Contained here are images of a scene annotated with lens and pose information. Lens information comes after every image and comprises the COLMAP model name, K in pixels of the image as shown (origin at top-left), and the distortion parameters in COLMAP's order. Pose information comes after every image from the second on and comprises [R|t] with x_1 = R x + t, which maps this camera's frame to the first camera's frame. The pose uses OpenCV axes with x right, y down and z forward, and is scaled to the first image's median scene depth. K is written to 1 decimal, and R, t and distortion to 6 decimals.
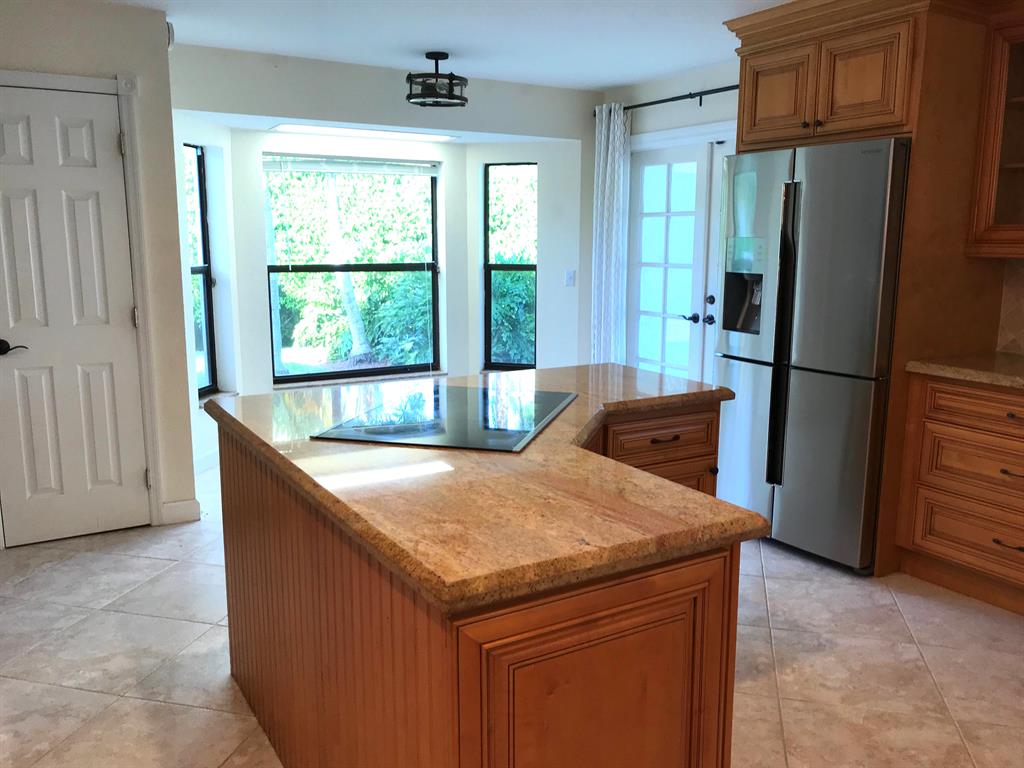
lens RADIAL K [[849.5, 0, 512.4], [0, 849.5, 383.7], [0, 0, 1]] dist [0.043321, -0.017241]
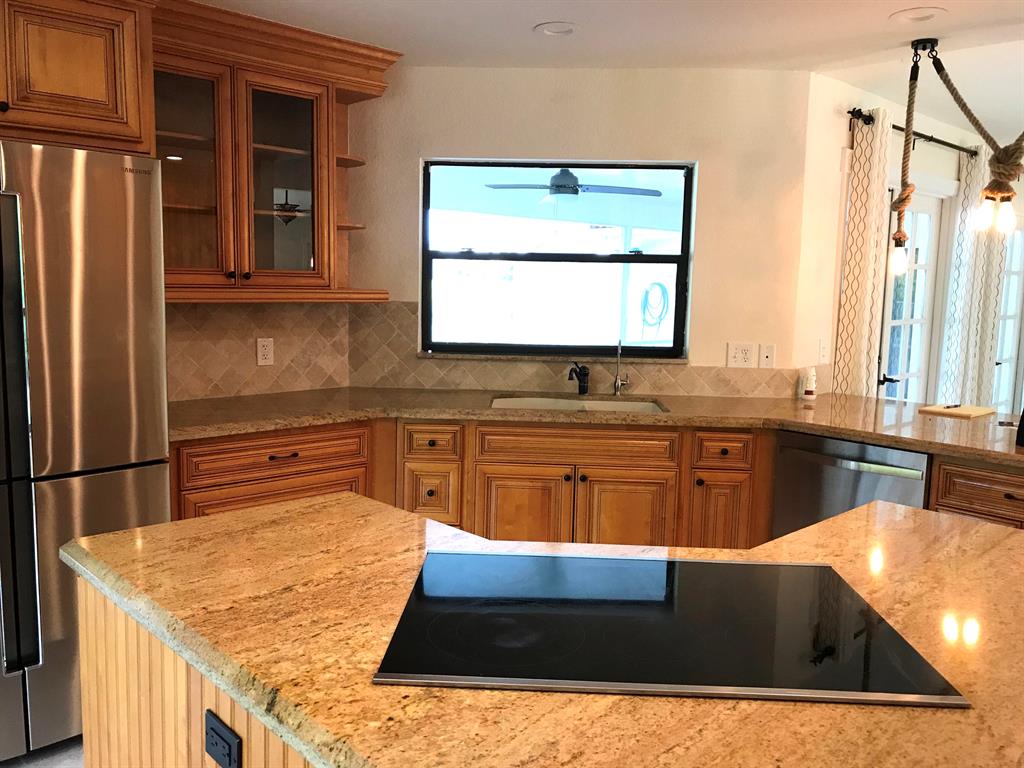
lens RADIAL K [[849.5, 0, 512.6], [0, 849.5, 382.9], [0, 0, 1]] dist [0.043321, -0.017241]
pose [[-0.226517, -0.126556, 0.965750, -0.435011], [0.145632, 0.975976, 0.162054, -0.167099], [-0.963058, 0.177353, -0.202645, 0.894021]]
